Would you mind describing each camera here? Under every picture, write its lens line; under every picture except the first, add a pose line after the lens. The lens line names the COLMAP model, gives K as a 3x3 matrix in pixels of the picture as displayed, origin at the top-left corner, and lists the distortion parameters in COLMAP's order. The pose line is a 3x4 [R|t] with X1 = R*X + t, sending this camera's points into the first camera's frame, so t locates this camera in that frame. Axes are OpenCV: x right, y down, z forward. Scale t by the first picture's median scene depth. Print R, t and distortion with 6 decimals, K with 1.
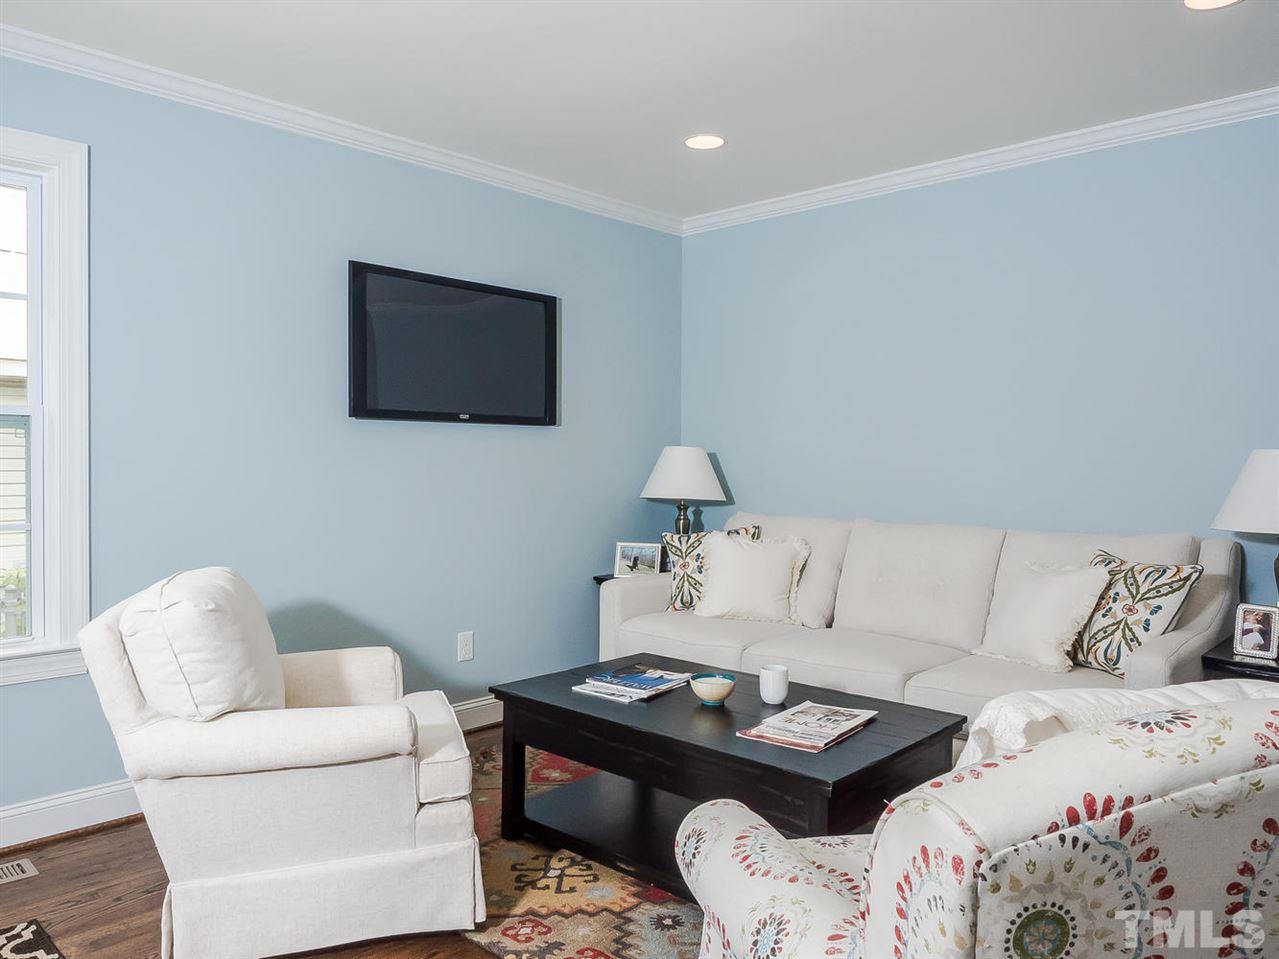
lens RADIAL K [[935.1, 0, 639.5], [0, 935.1, 479.5], [0, 0, 1]] dist [-0.014115, 0.000808]
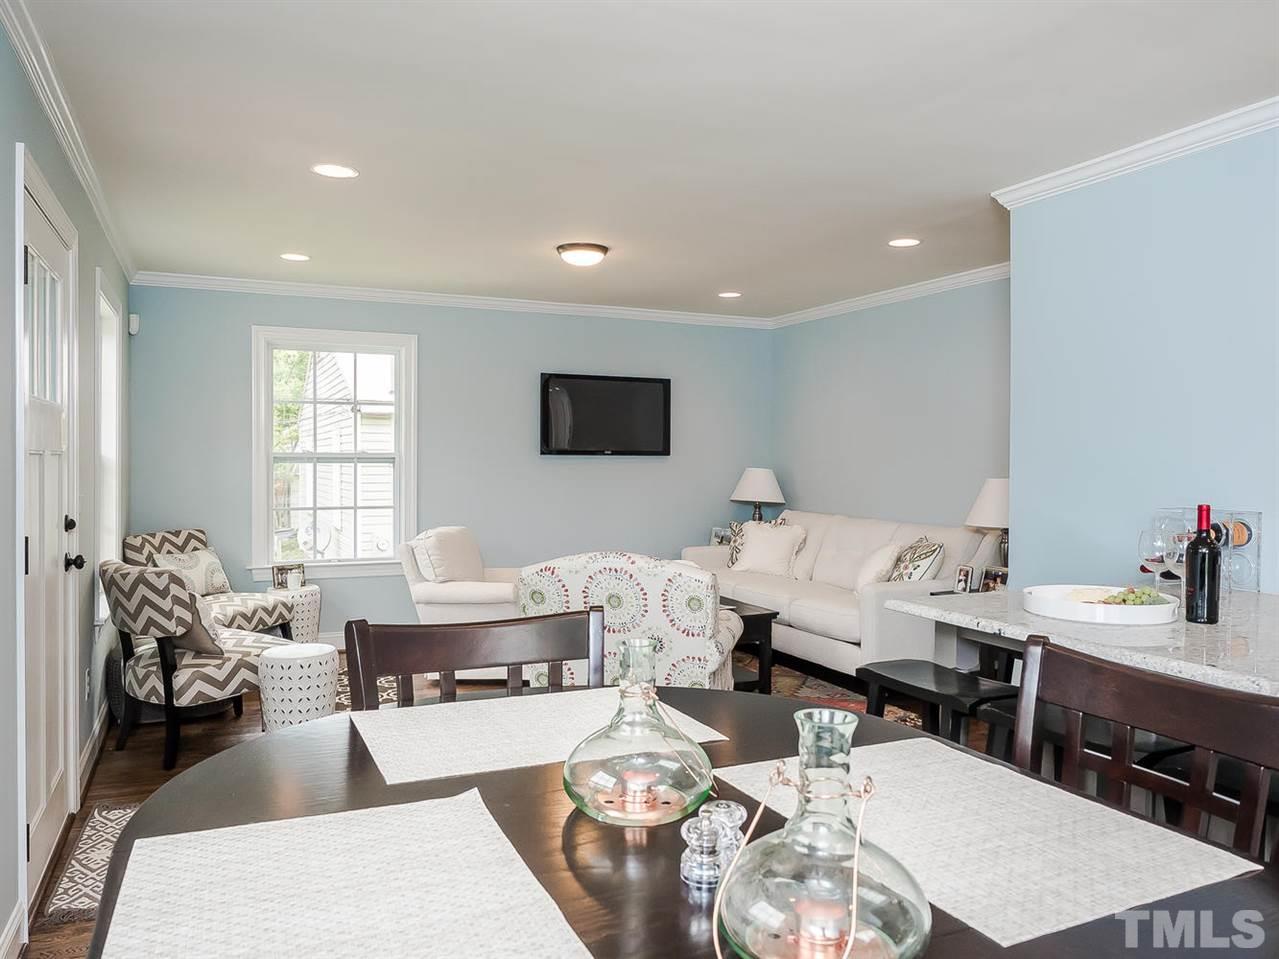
lens RADIAL K [[935.1, 0, 639.5], [0, 935.1, 479.5], [0, 0, 1]] dist [-0.014115, 0.000808]
pose [[0.922787, 0.010555, -0.385167, 0.590141], [-0.011412, 0.999935, 0.000062, -0.016772], [0.385142, 0.004338, 0.922847, -0.663442]]
